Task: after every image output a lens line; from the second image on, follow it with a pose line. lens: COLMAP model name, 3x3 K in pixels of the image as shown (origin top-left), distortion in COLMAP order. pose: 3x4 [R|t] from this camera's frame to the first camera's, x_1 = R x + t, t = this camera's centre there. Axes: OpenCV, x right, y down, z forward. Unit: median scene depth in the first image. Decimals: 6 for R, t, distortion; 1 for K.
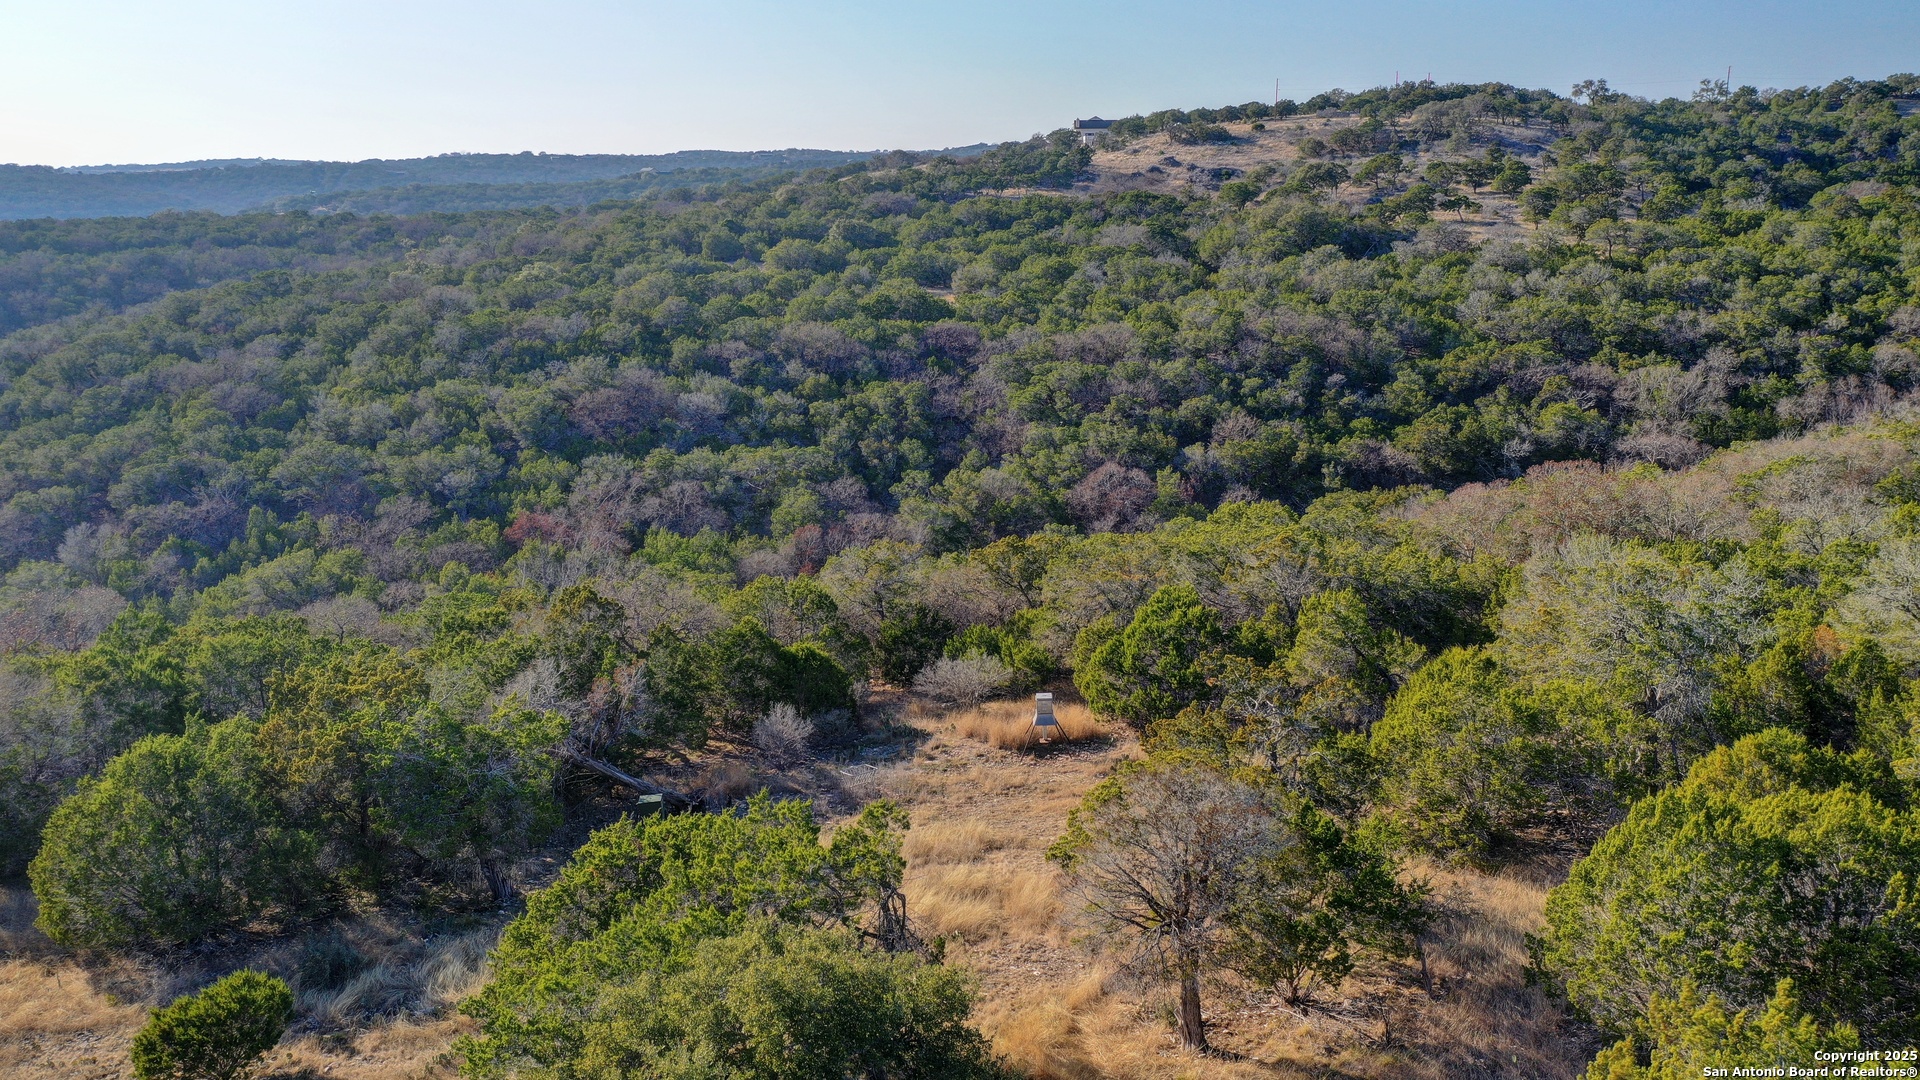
lens RADIAL K [[1518.4, 0, 959.4], [0, 1518.4, 544.8], [0, 0, 1]] dist [0.004247, 0.000029]
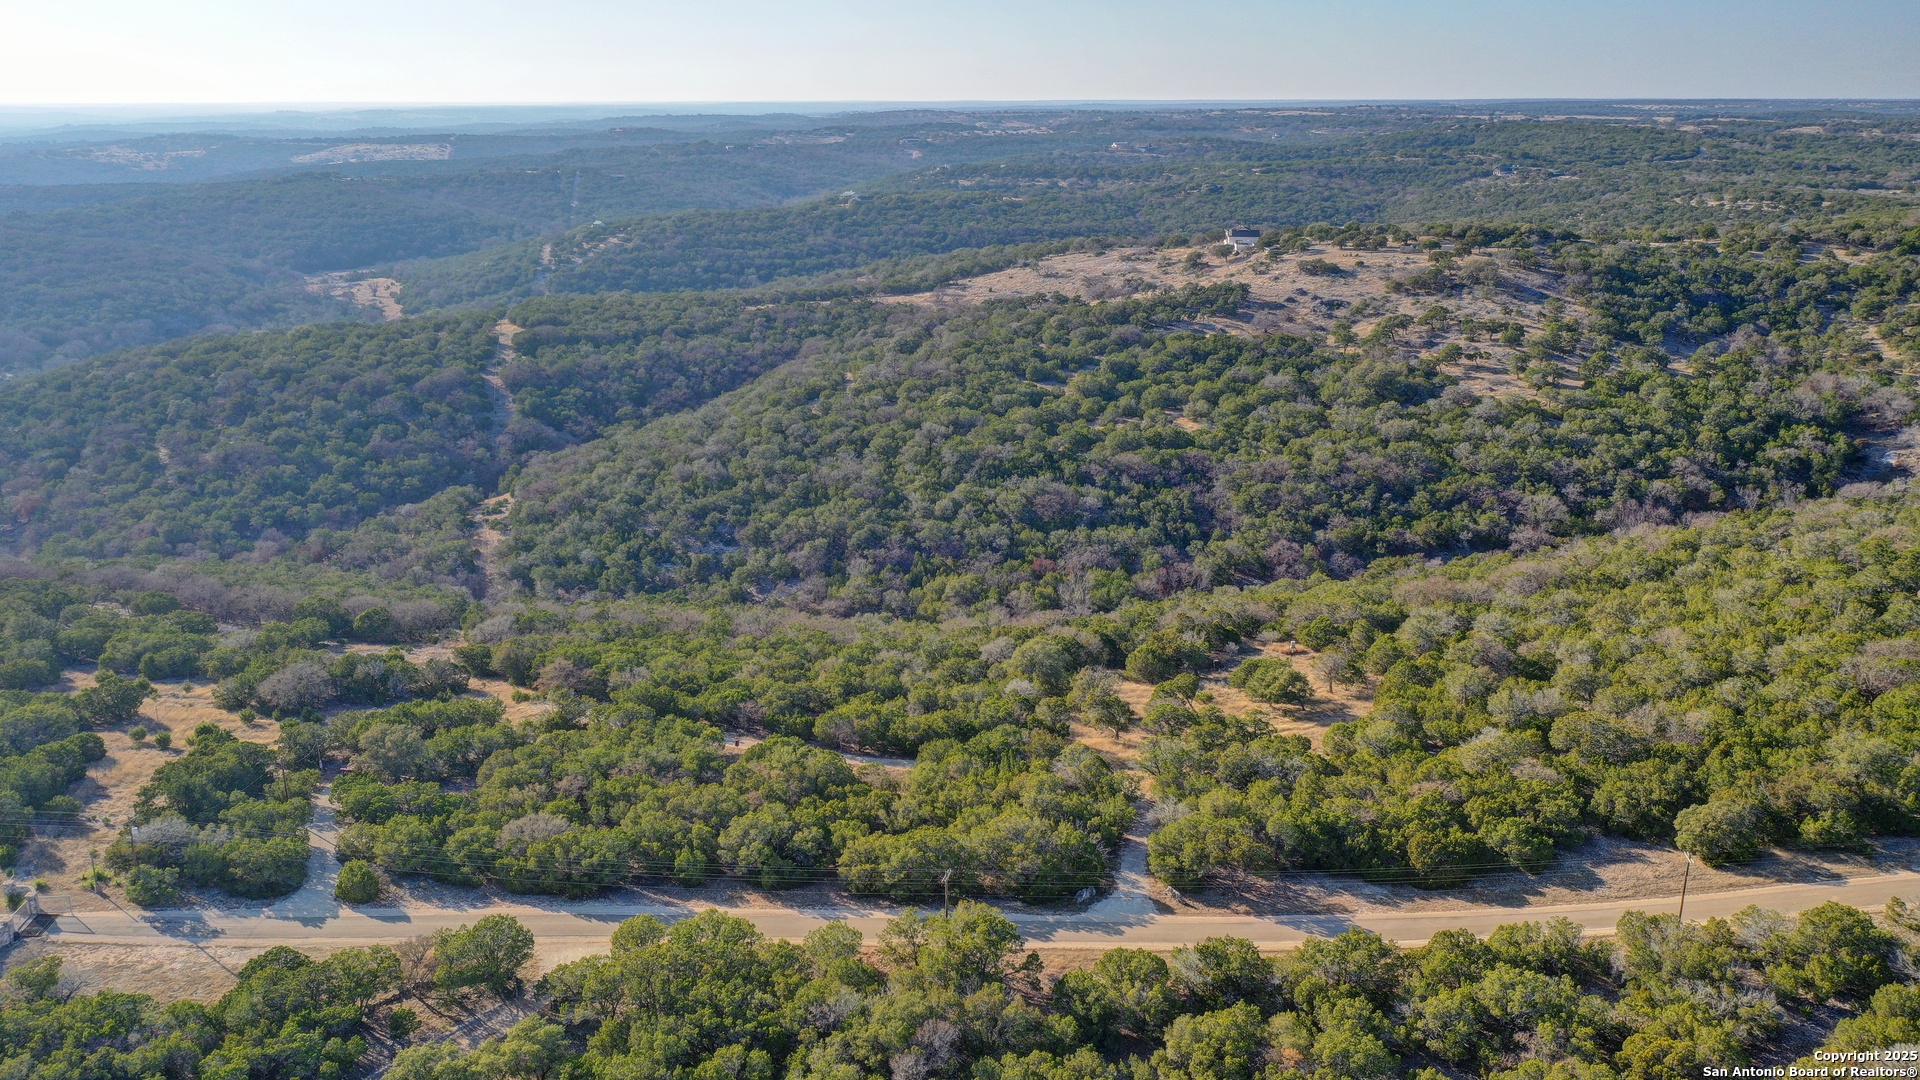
lens RADIAL K [[1518.4, 0, 965.5], [0, 1518.4, 546.4], [0, 0, 1]] dist [0.004247, 0.000029]
pose [[0.998136, 0.022992, -0.056529, -0.233523], [-0.020600, 0.998882, 0.042545, -0.123414], [0.057444, -0.041301, 0.997494, -1.231777]]
